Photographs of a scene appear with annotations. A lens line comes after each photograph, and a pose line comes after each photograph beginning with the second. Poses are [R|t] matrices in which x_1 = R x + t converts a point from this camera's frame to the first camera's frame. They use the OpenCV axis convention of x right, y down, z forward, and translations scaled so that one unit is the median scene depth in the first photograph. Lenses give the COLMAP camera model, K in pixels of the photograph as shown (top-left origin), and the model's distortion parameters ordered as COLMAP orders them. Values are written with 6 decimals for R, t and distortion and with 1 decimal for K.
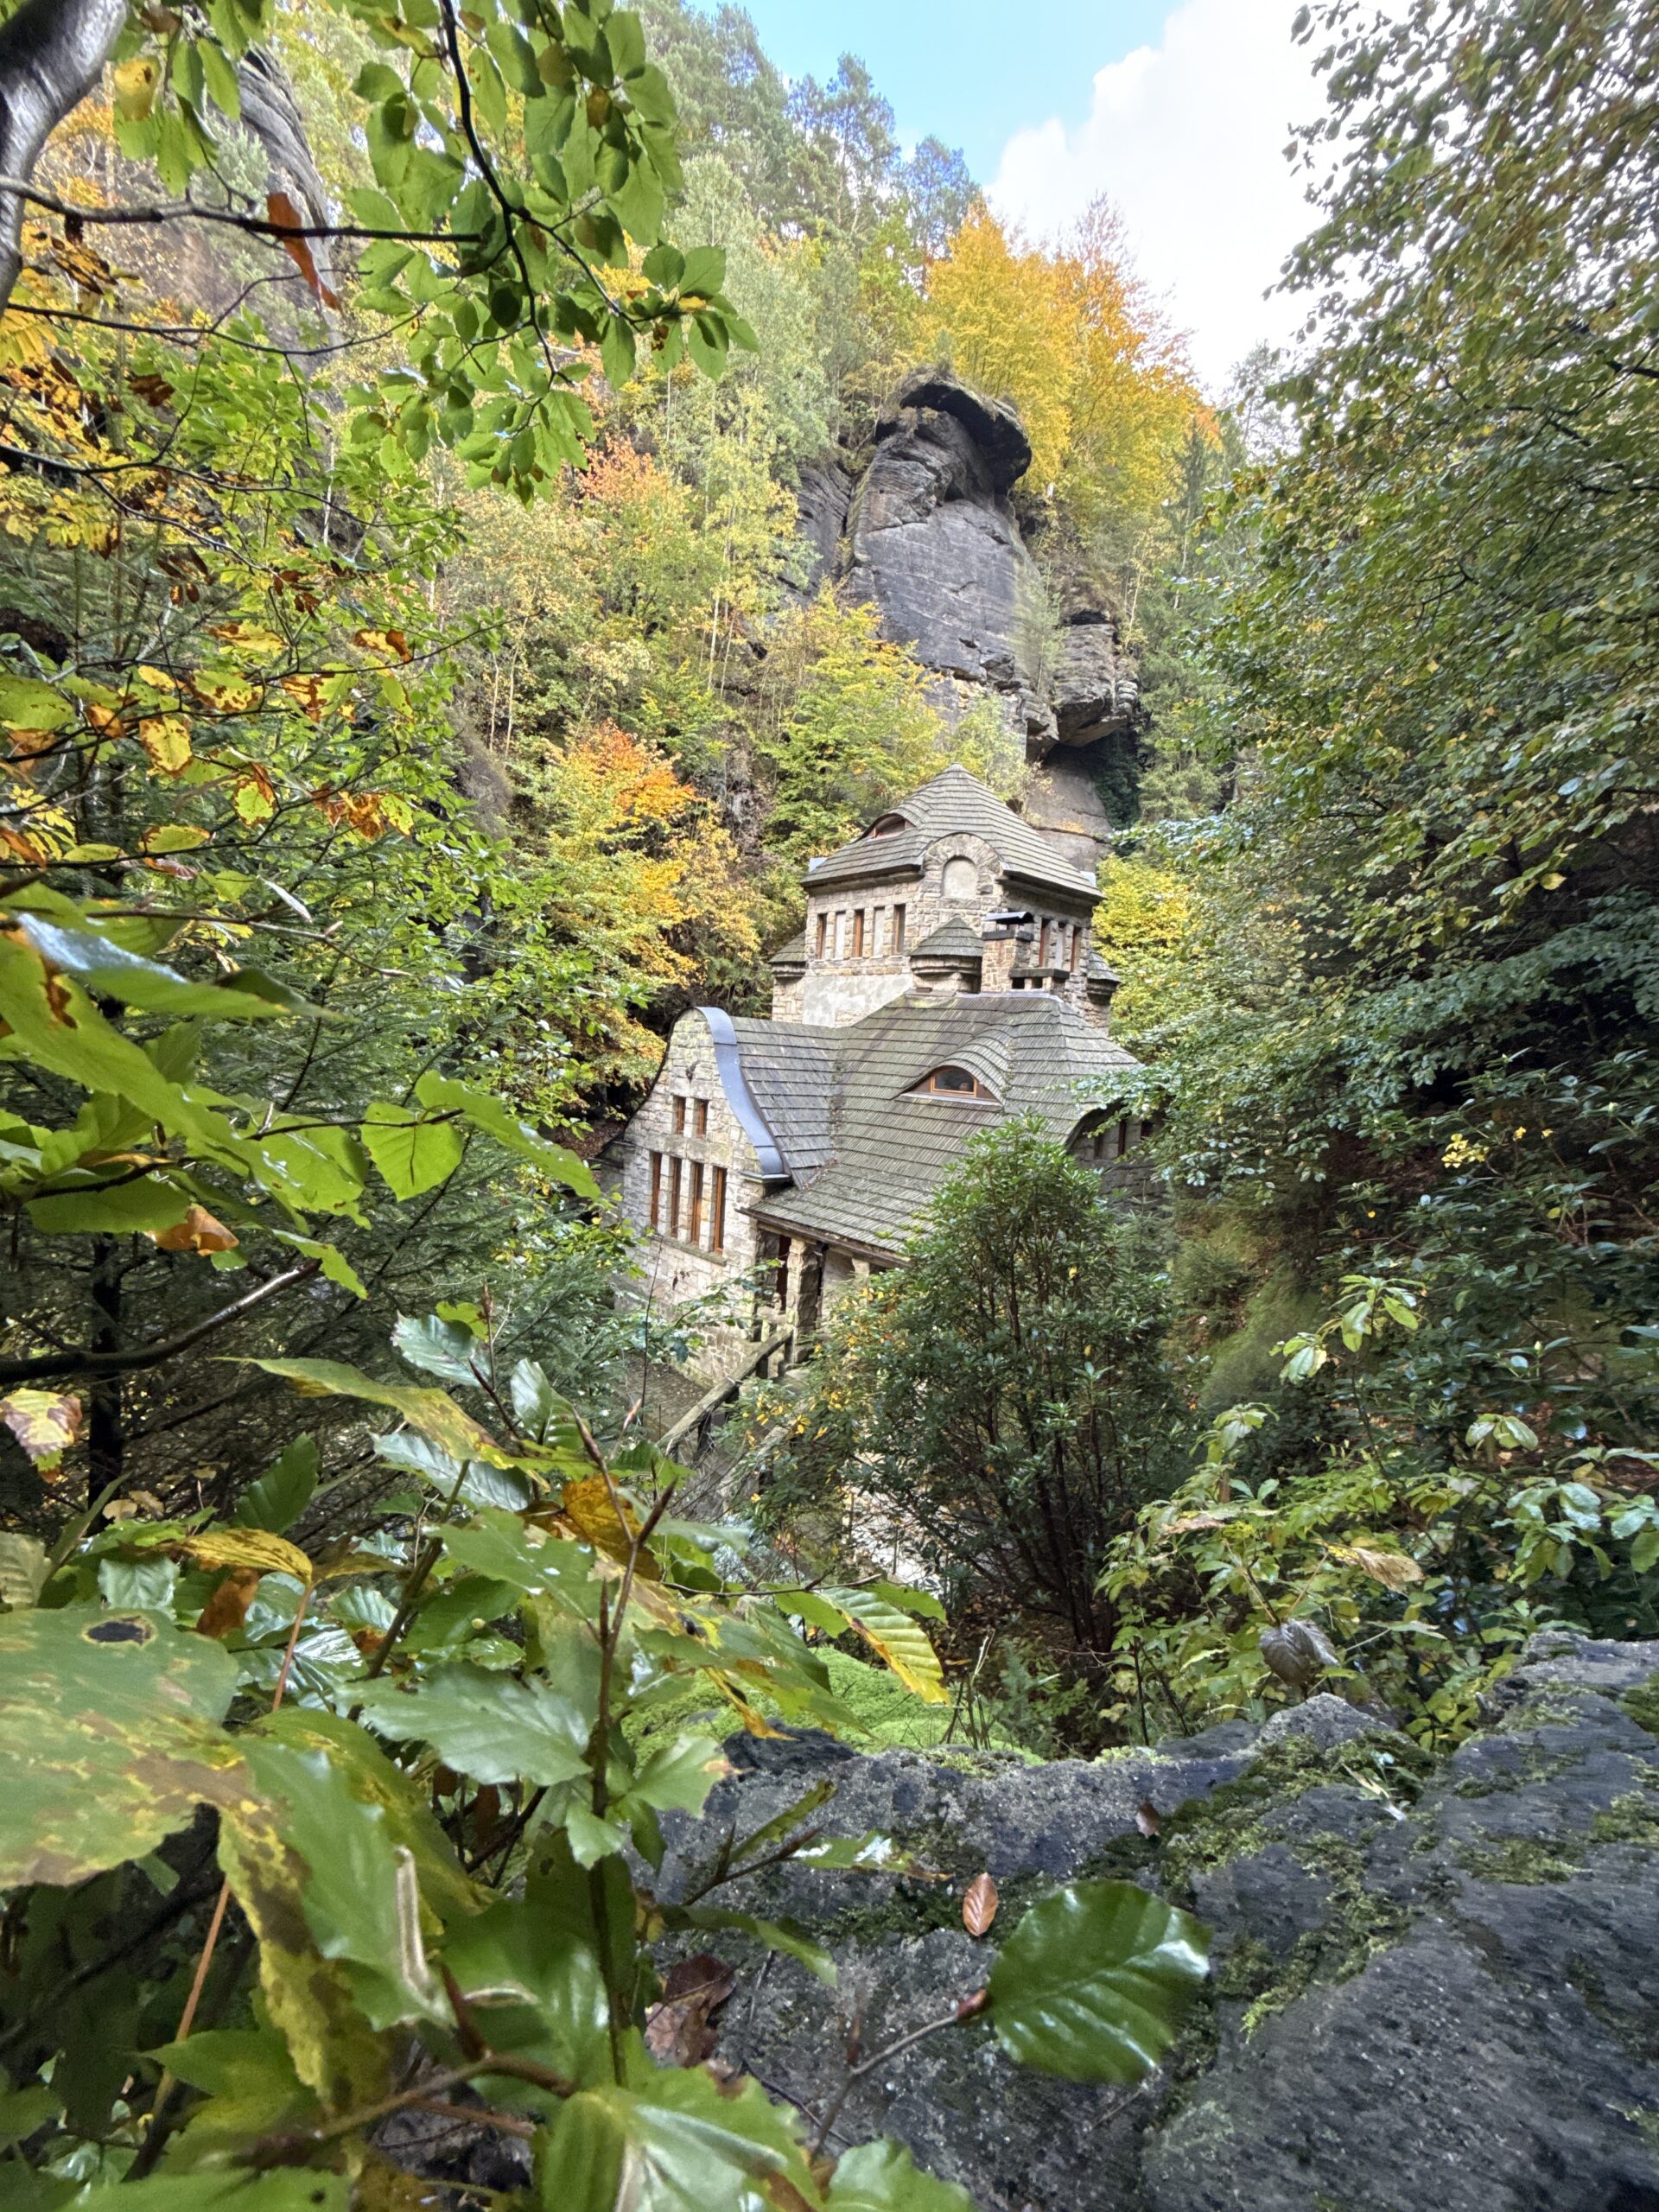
lens RADIAL K [[878.9, 0, 828.1], [0, 878.9, 1098.5], [0, 0, 1]] dist [-0.001100, 0.000293]
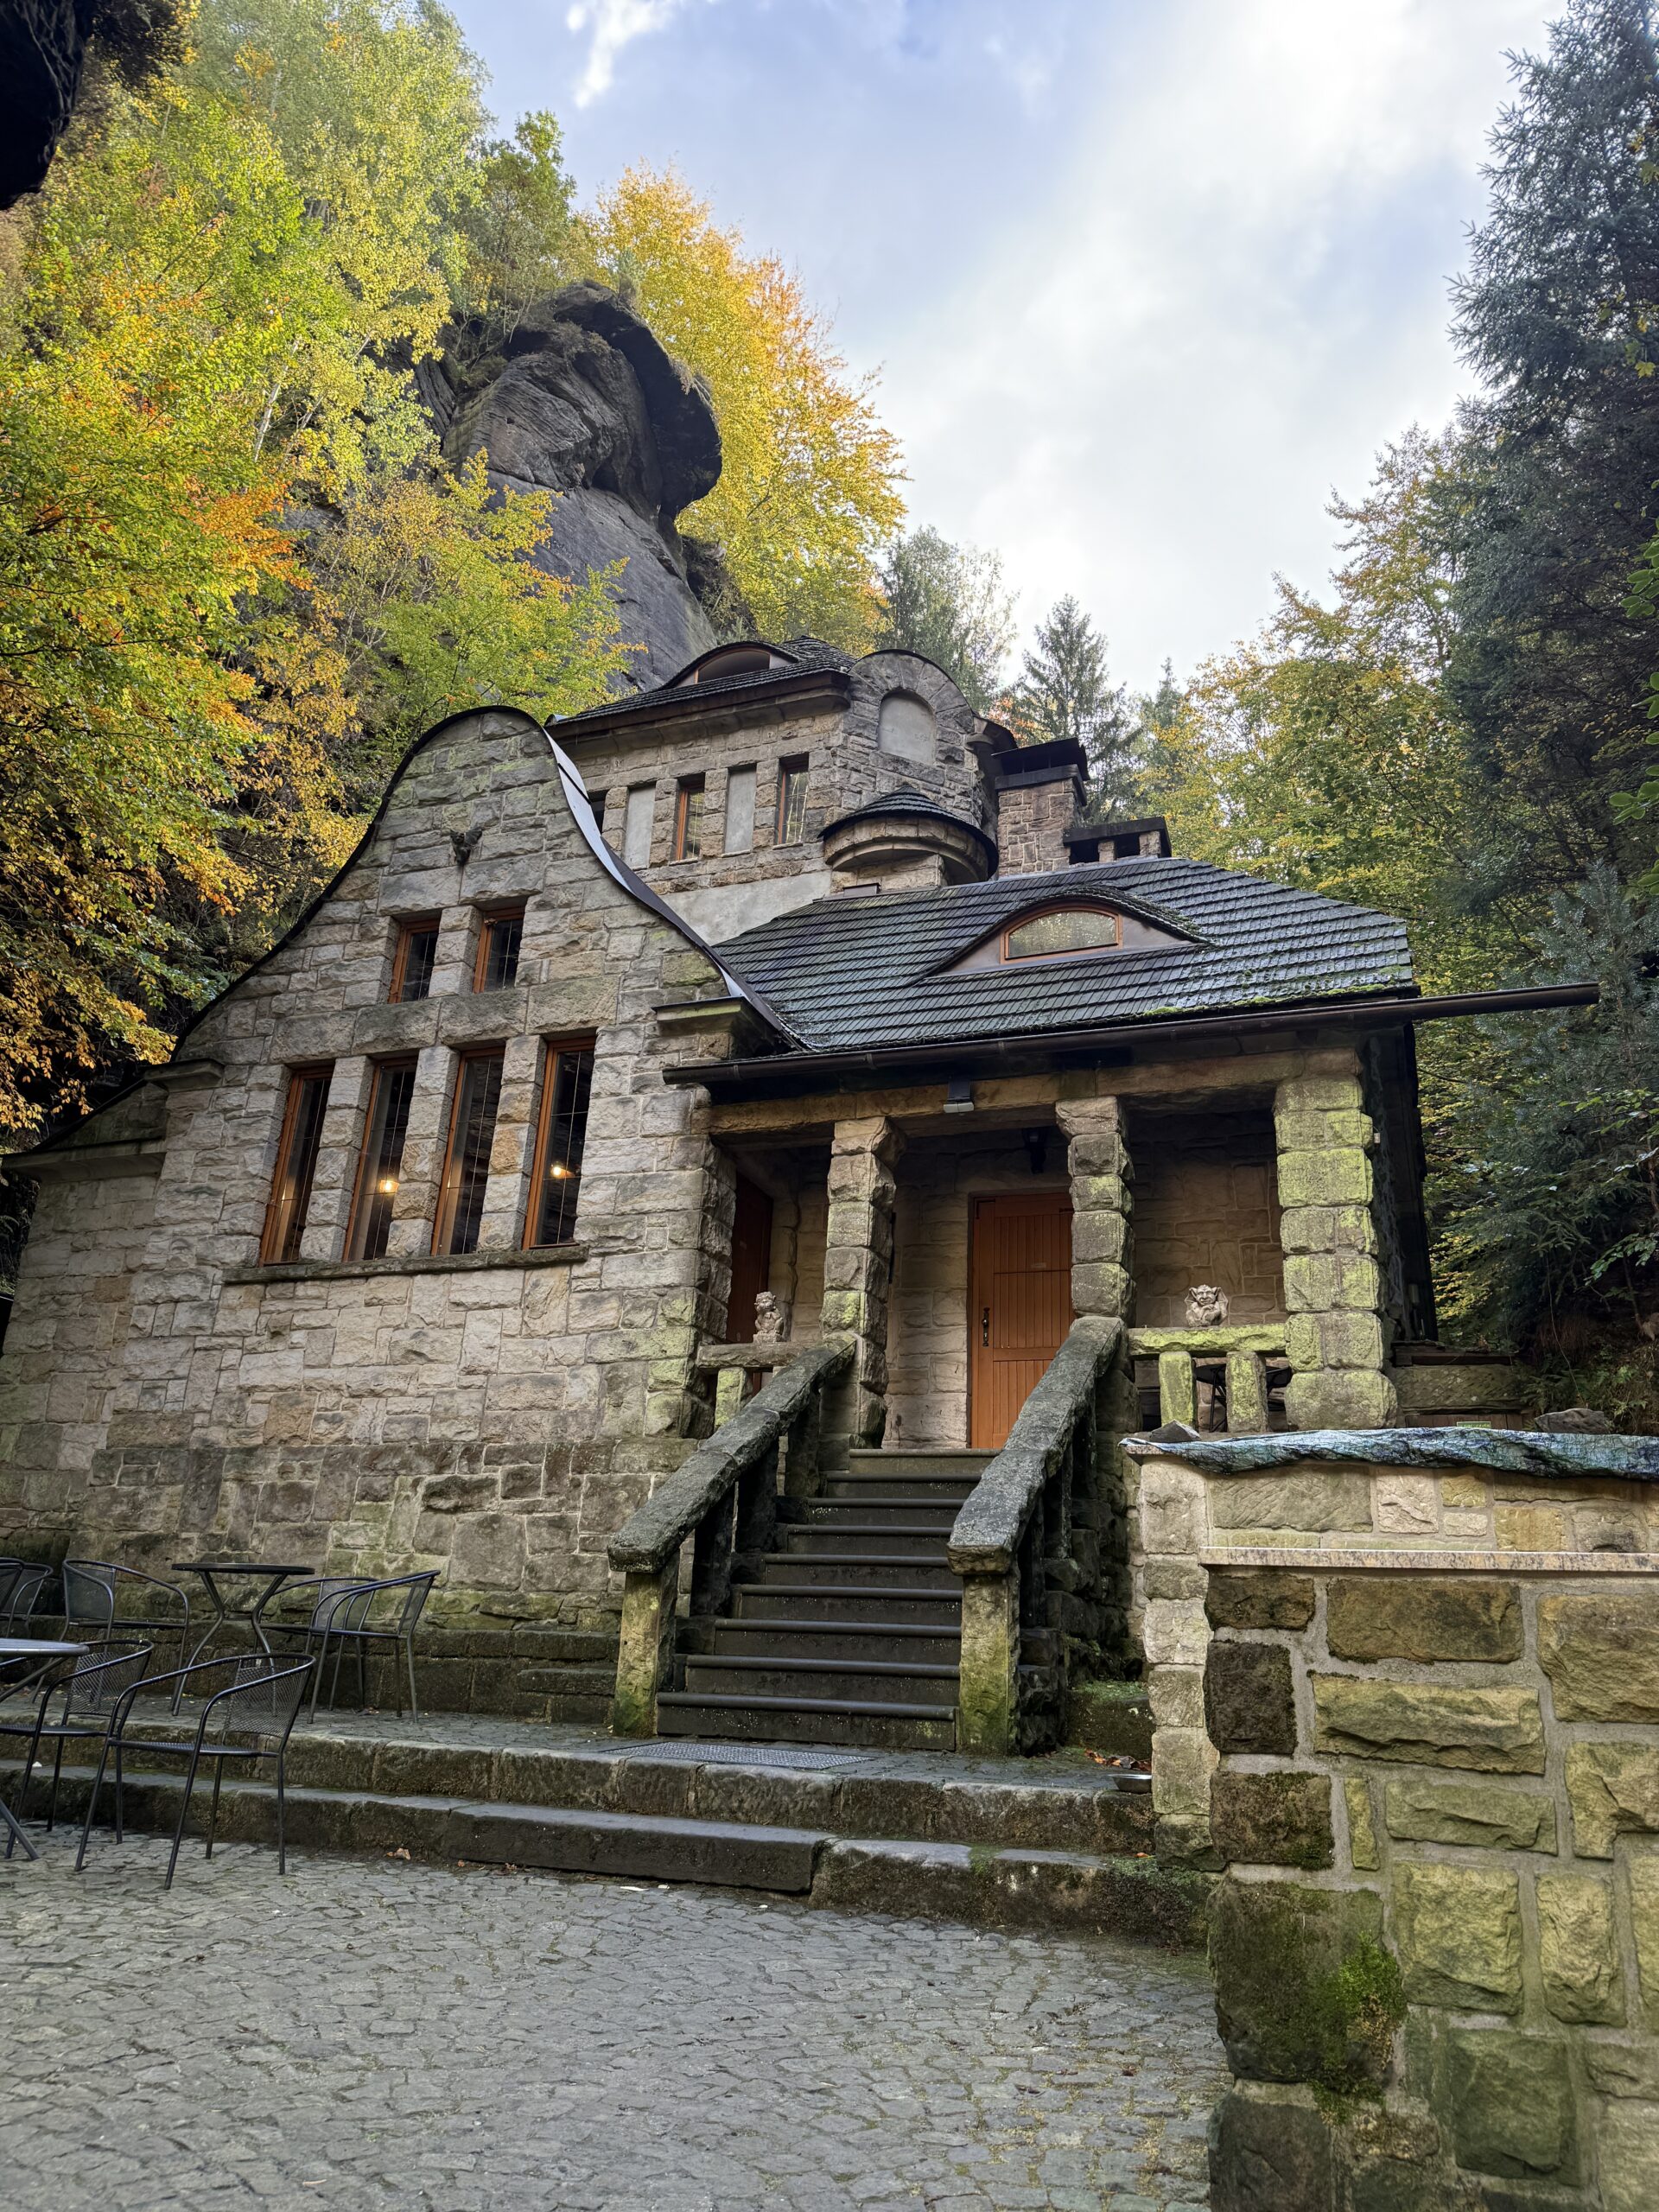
lens RADIAL K [[1536.0, 0, 832.5], [0, 1536.0, 1109.1], [0, 0, 1]] dist [0.129354, -0.204551]
pose [[0.890153, 0.146264, 0.431548, -0.259263], [0.031056, 0.925405, -0.377704, 0.313725], [-0.454602, 0.349617, 0.819210, 0.325131]]
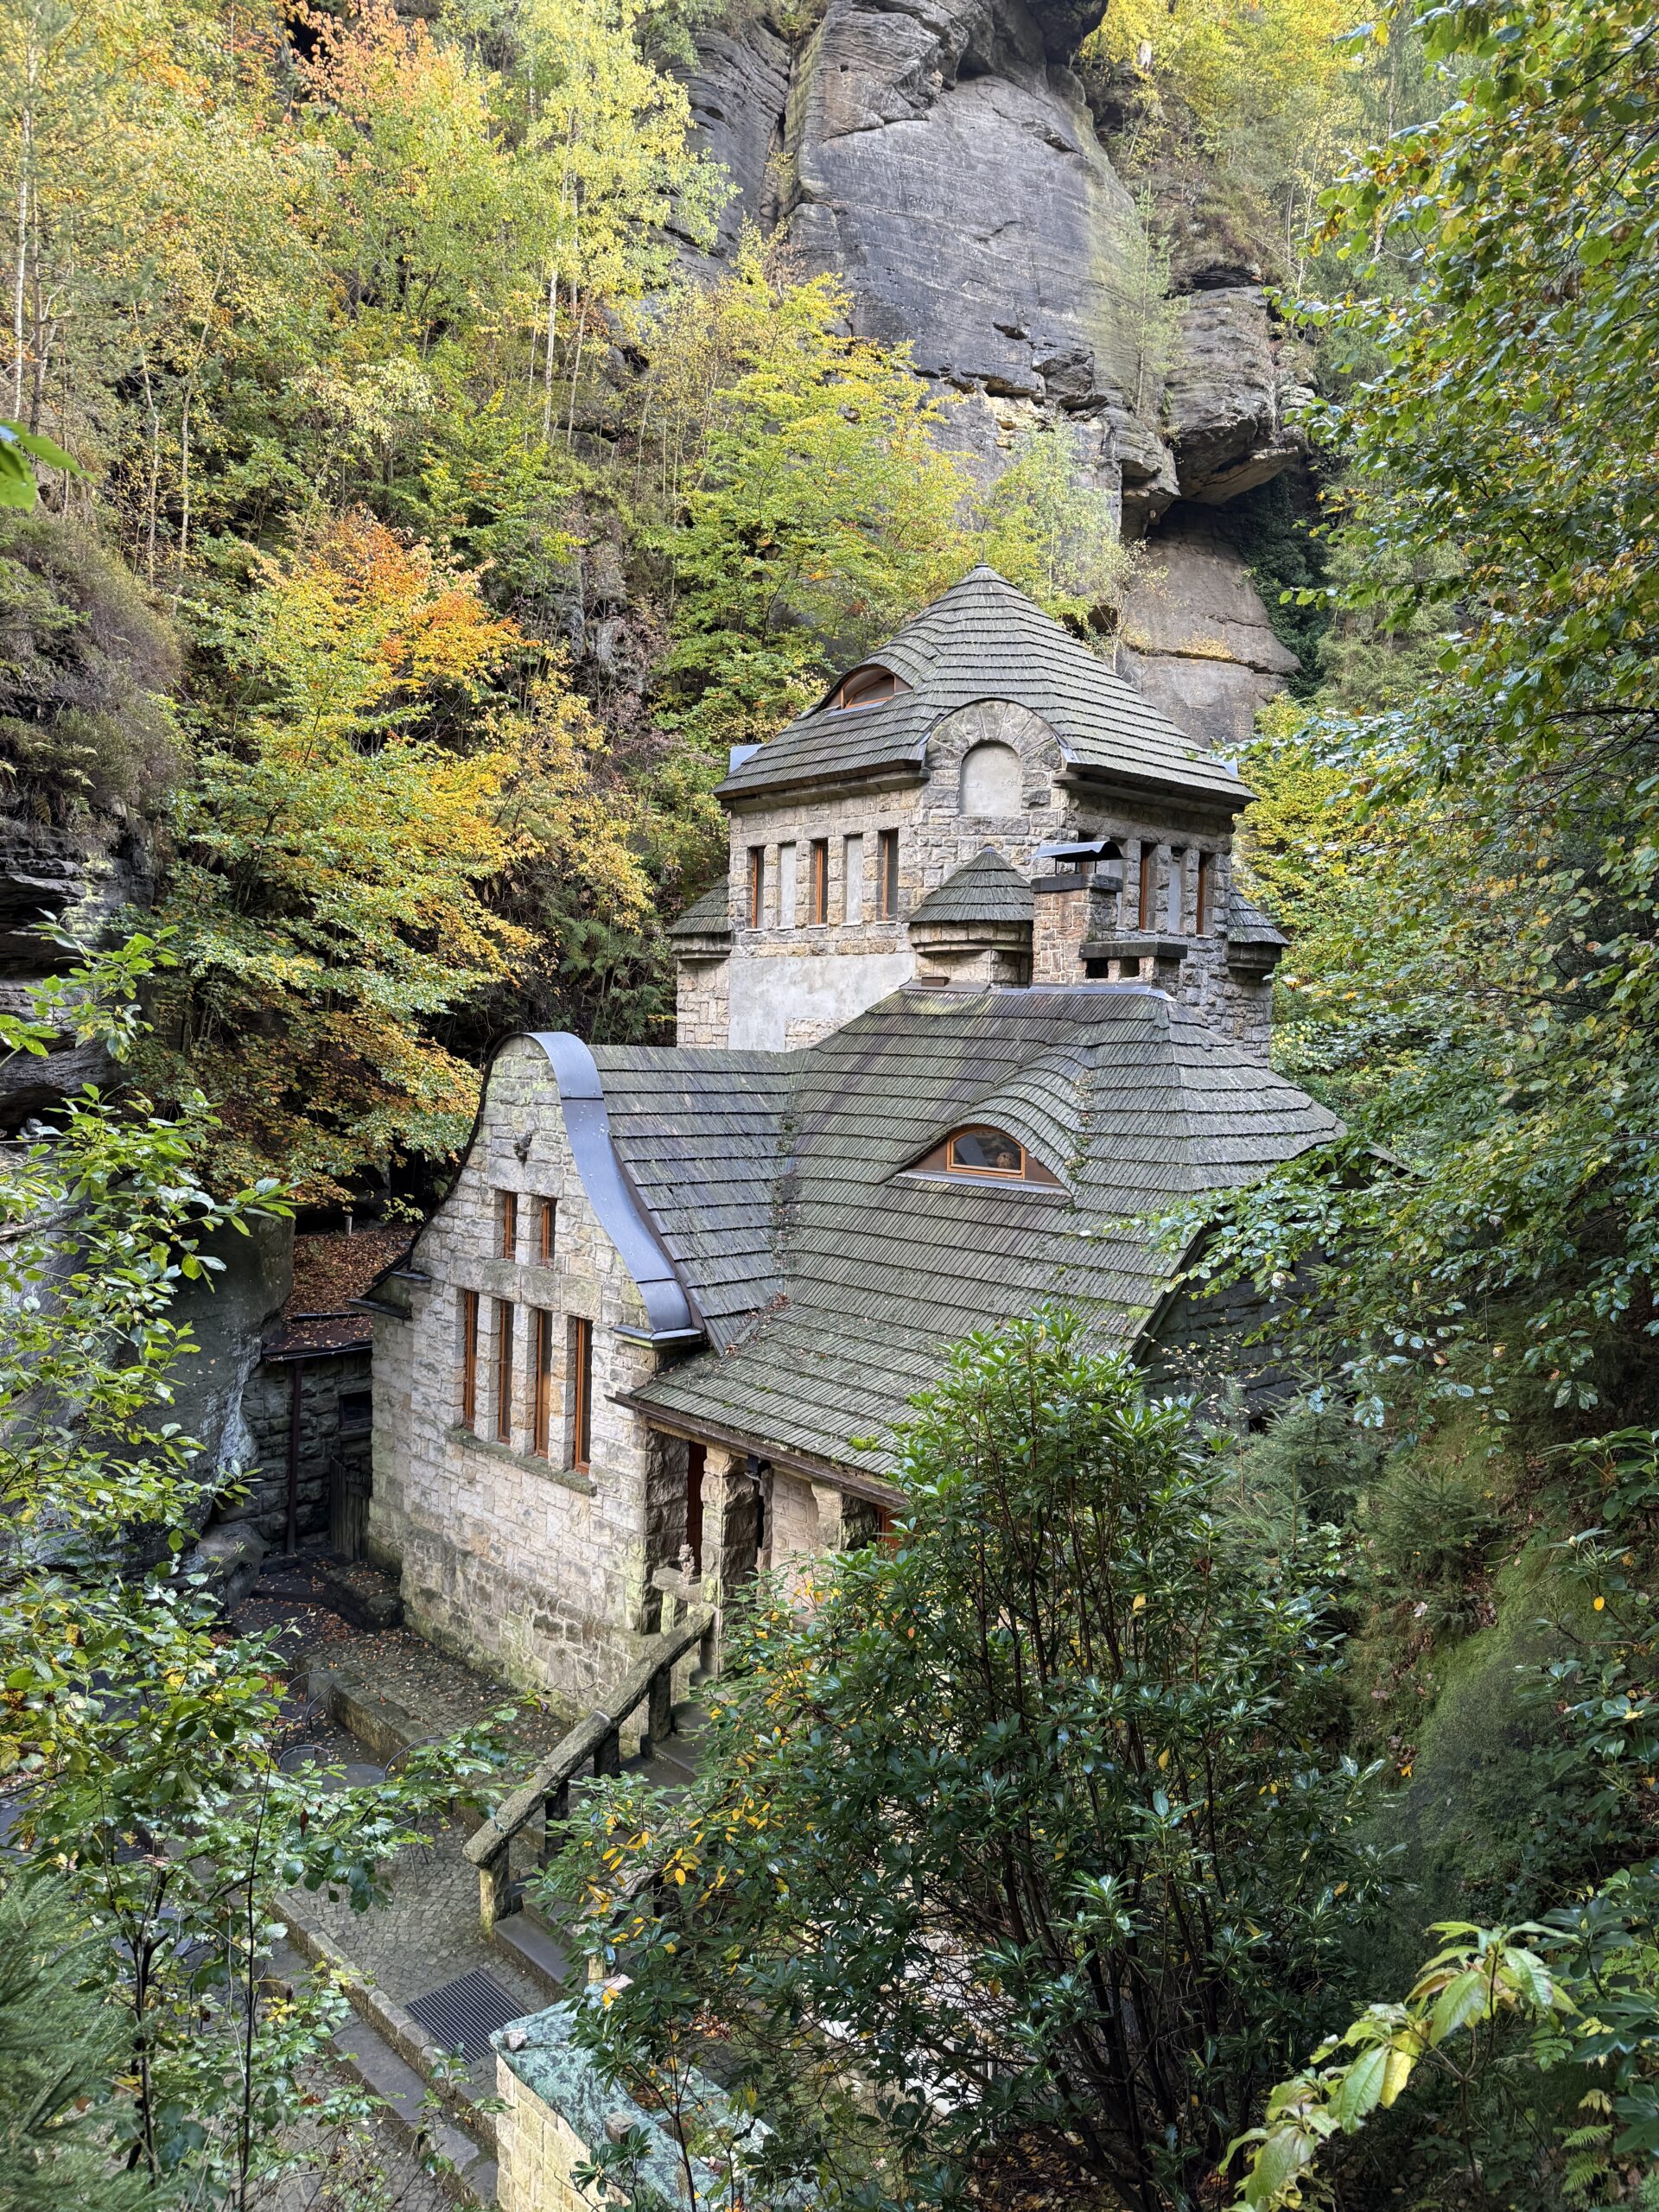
lens RADIAL K [[1539.7, 0, 832.1], [0, 1539.7, 1104.2], [0, 0, 1]] dist [0.134977, -0.210638]
pose [[0.999146, -0.039231, 0.012967, 0.025935], [0.039373, 0.999166, -0.010851, -0.034623], [-0.012530, 0.011352, 0.999857, 0.004634]]
